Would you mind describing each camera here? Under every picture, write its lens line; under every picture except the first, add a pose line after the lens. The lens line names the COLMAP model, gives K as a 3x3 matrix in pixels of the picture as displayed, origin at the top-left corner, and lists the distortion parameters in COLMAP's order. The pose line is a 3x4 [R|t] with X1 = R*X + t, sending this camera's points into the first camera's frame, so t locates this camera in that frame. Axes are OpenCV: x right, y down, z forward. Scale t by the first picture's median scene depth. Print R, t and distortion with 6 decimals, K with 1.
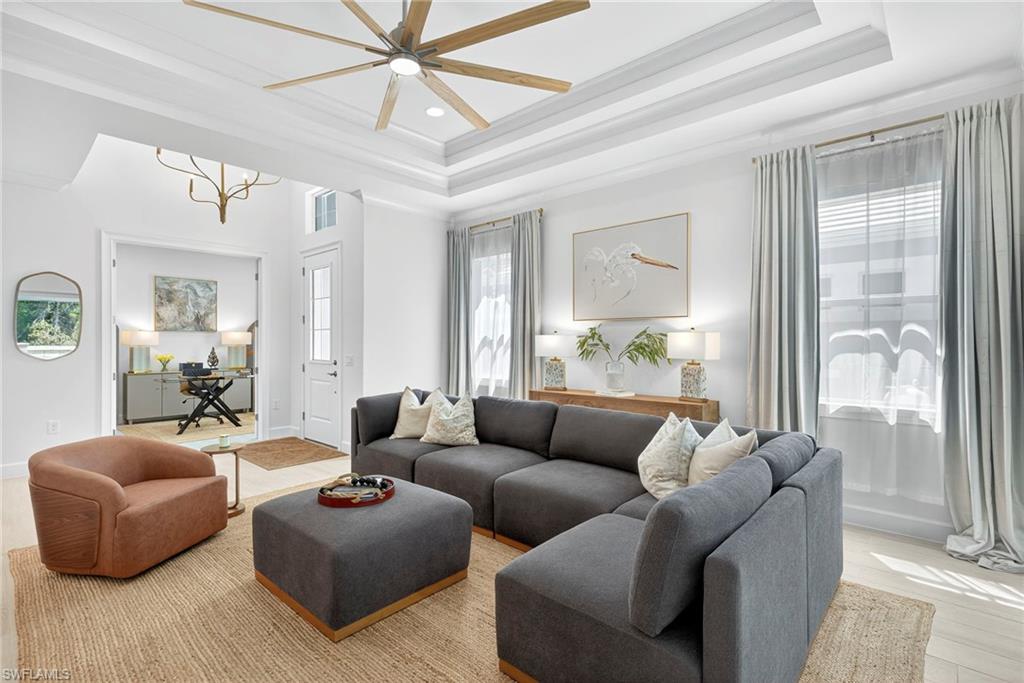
lens RADIAL K [[475.2, 0, 507.3], [0, 475.2, 339.9], [0, 0, 1]] dist [-0.005785, -0.000321]
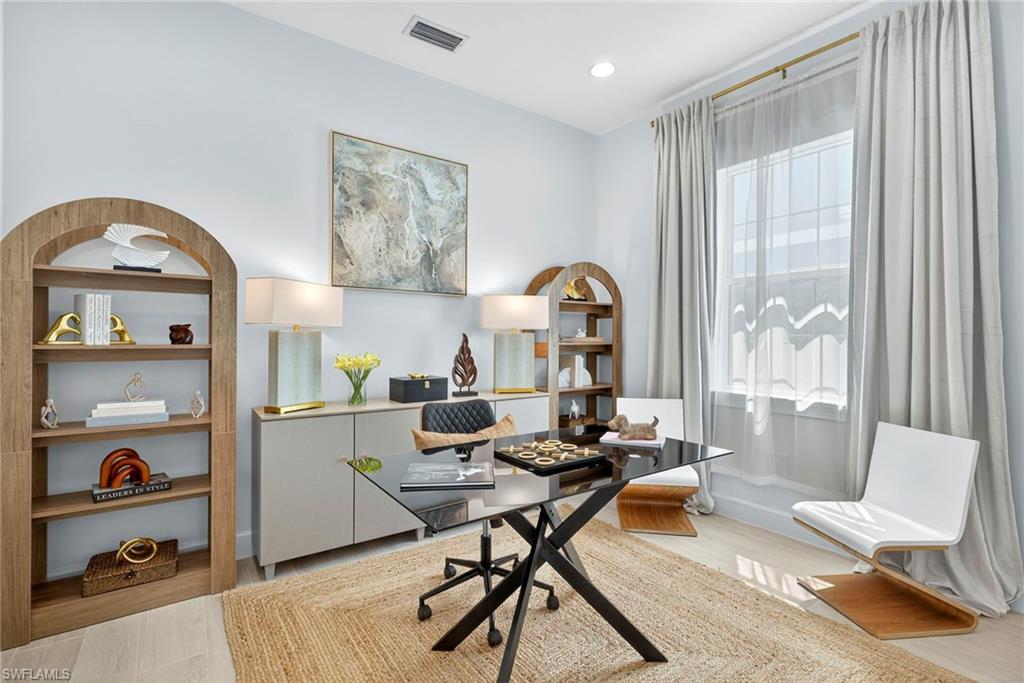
lens RADIAL K [[484.3, 0, 513.2], [0, 484.3, 336.5], [0, 0, 1]] dist [-0.011630, -0.001044]
pose [[0.978238, 0.003240, -0.207461, -0.519786], [-0.002721, 0.999992, 0.002788, 0.015820], [0.207469, -0.002163, 0.978239, 0.654426]]
